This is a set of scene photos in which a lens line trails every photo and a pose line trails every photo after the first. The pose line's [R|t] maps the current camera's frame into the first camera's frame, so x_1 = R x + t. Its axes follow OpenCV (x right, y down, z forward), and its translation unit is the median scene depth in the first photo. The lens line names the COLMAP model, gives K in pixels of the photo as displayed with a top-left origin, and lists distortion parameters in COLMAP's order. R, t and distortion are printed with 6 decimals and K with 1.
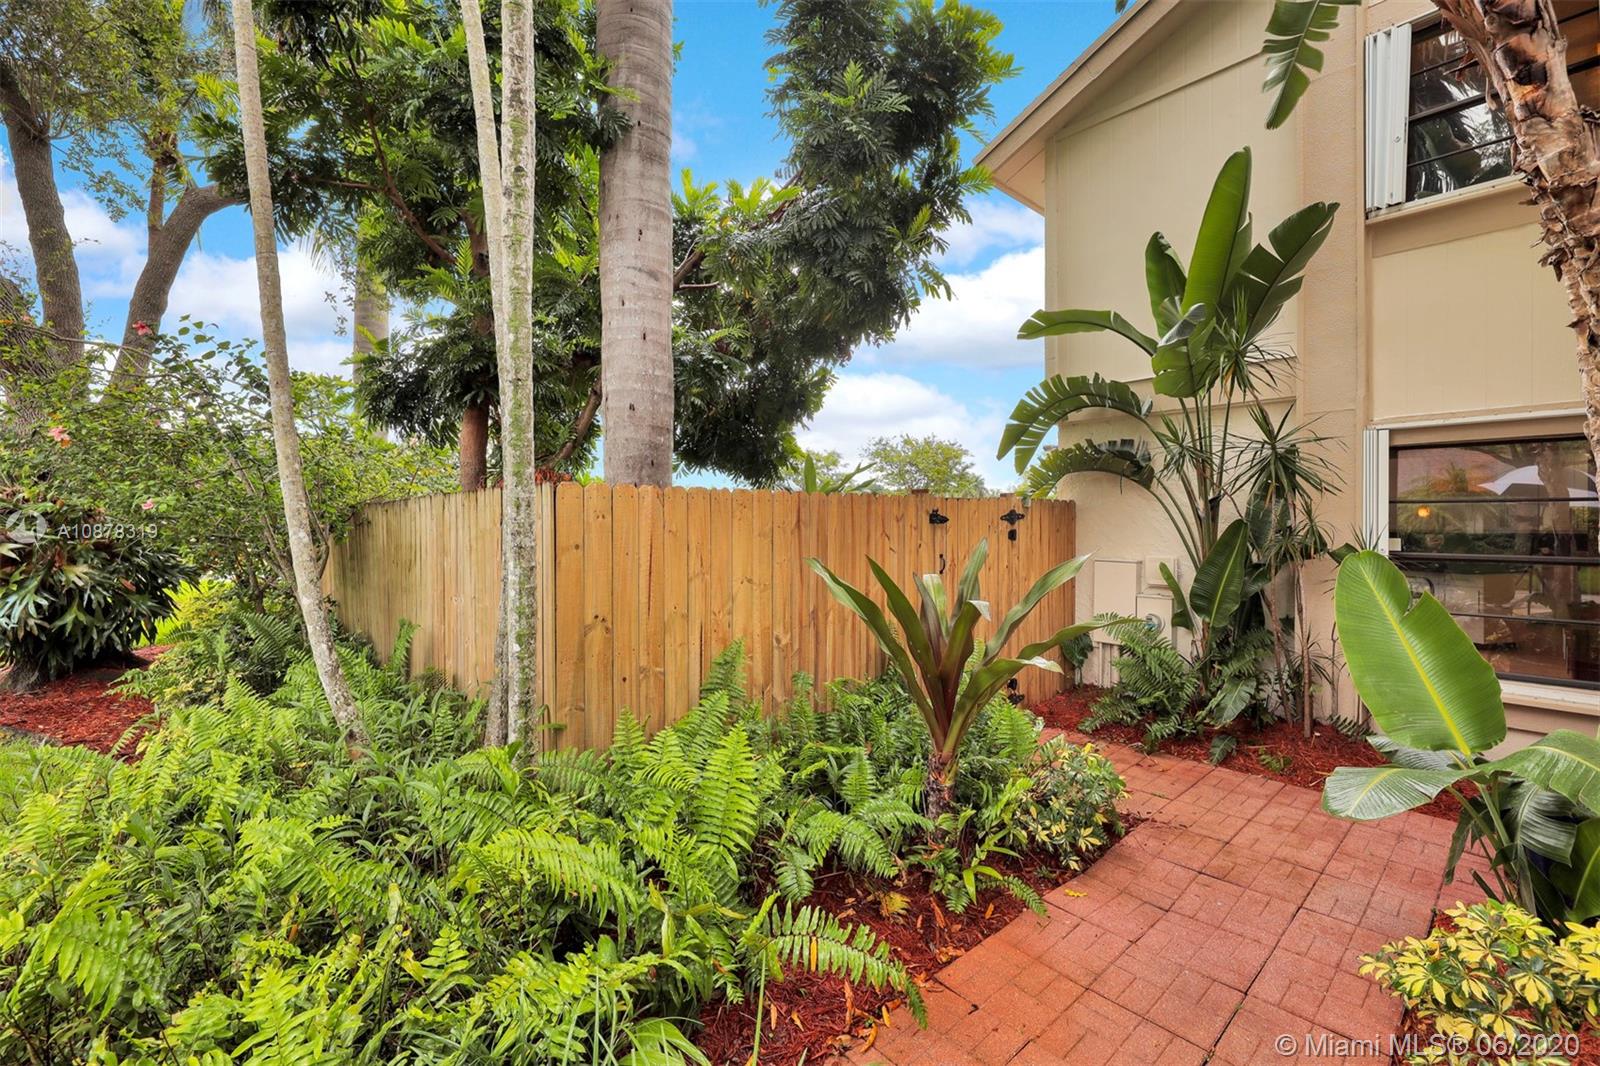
lens RADIAL K [[676.3, 0, 800.8], [0, 676.3, 515.0], [0, 0, 1]] dist [-0.002509, -0.000072]
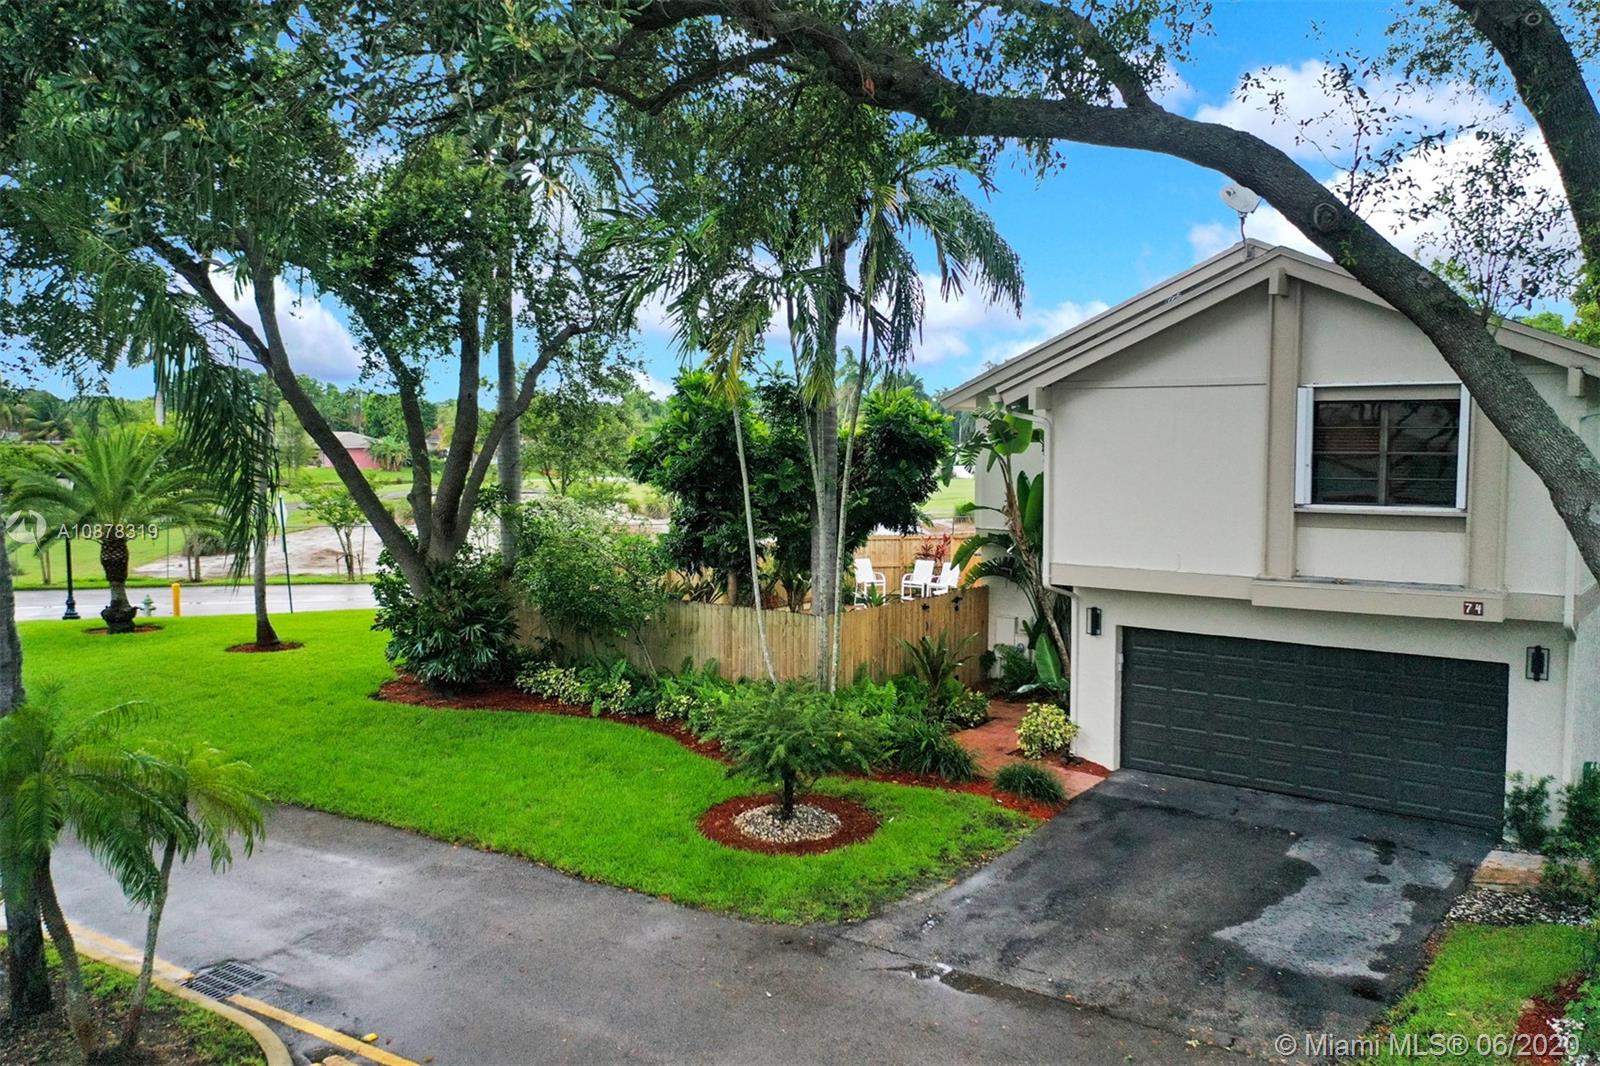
lens RADIAL K [[1263.3, 0, 795.7], [0, 1263.3, 535.3], [0, 0, 1]] dist [0.026155, -0.006208]
pose [[0.986353, -0.017106, 0.163753, -0.901646], [0.003326, 0.996455, 0.084057, -0.580779], [-0.164610, -0.082366, 0.982914, -3.034655]]
